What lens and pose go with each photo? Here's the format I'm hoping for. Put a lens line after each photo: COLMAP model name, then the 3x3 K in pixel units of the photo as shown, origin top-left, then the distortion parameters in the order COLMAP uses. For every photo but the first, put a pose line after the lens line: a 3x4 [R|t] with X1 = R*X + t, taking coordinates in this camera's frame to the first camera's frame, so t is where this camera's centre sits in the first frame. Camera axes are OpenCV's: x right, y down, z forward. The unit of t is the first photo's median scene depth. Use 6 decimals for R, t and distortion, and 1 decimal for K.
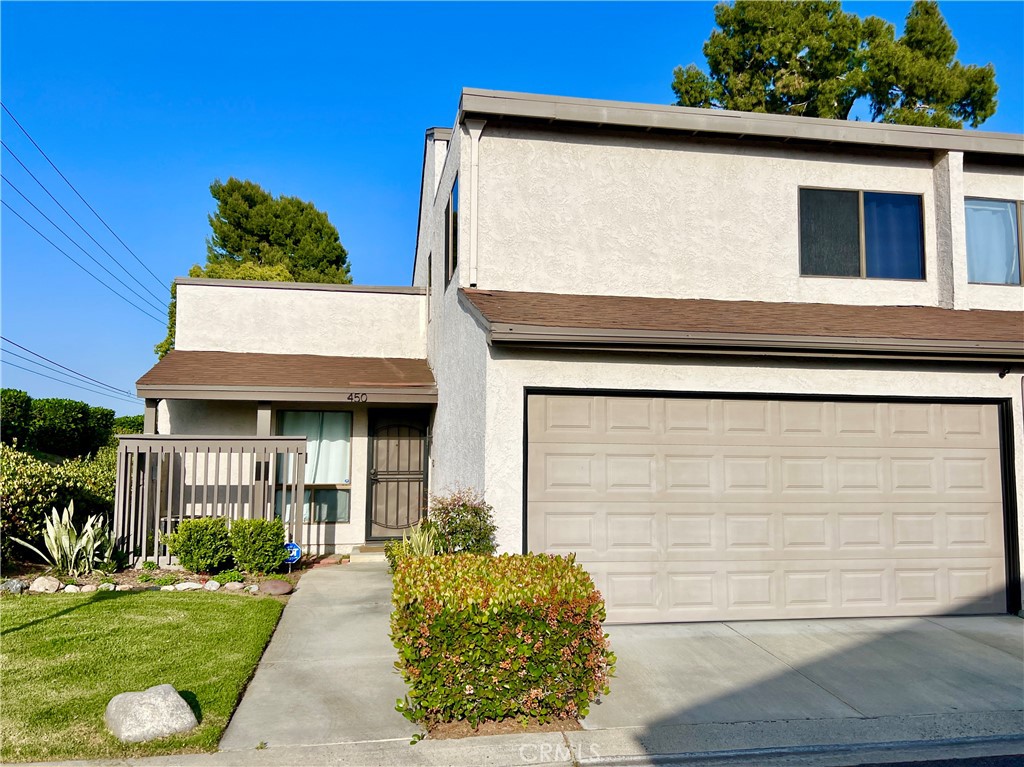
lens RADIAL K [[841.2, 0, 493.6], [0, 841.2, 382.5], [0, 0, 1]] dist [0.038996, -0.030776]
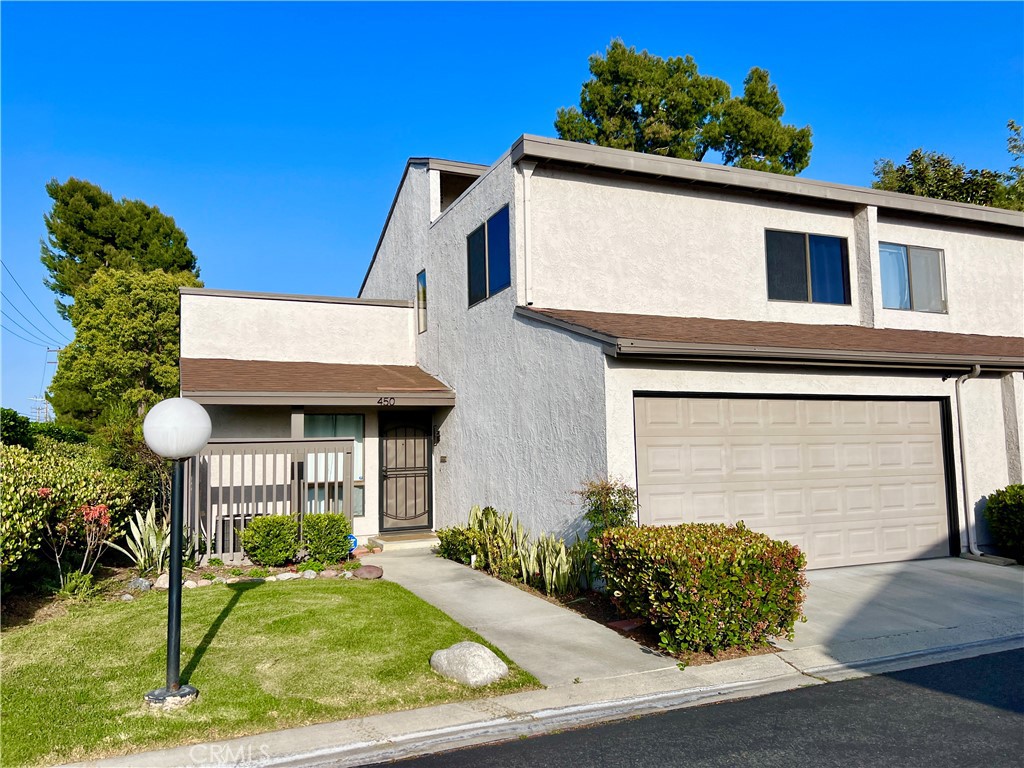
lens RADIAL K [[789.1, 0, 505.1], [0, 789.1, 385.7], [0, 0, 1]] dist [0.025796, -0.011638]
pose [[0.973073, -0.006643, 0.230401, -0.291768], [0.006502, 0.999978, 0.001371, -0.003690], [-0.230405, 0.000164, 0.973095, -0.049963]]
